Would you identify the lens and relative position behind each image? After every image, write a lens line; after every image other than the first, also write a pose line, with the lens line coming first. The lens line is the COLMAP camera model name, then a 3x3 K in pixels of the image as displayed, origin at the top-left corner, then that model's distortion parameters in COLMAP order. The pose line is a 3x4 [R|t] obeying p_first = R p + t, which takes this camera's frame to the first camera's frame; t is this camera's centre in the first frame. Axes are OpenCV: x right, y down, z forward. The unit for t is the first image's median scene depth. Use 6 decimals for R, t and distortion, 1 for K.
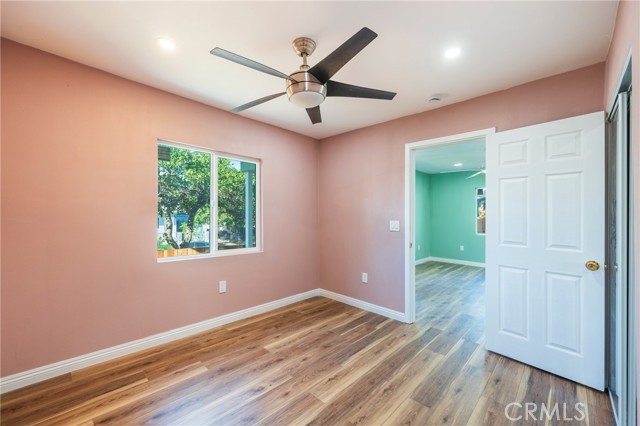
lens RADIAL K [[248.7, 0, 322.7], [0, 248.7, 216.3], [0, 0, 1]] dist [-0.000298, -0.000119]
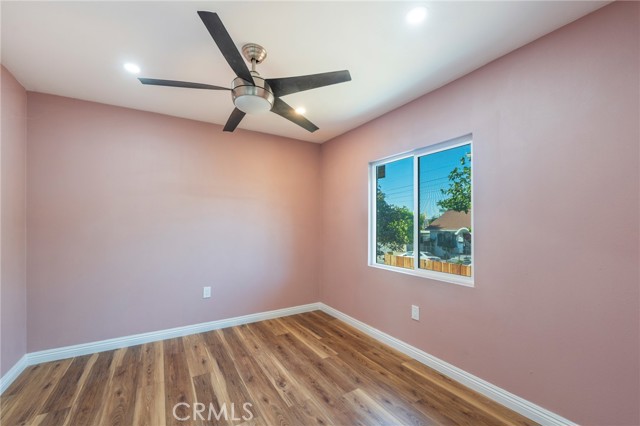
lens RADIAL K [[263.2, 0, 320.0], [0, 263.2, 224.5], [0, 0, 1]] dist [0.000740, -0.000173]
pose [[-0.240566, -0.007055, -0.970607, 0.678930], [-0.003503, 0.999973, -0.006400, -0.003997], [0.970626, 0.001860, -0.240584, 1.165324]]
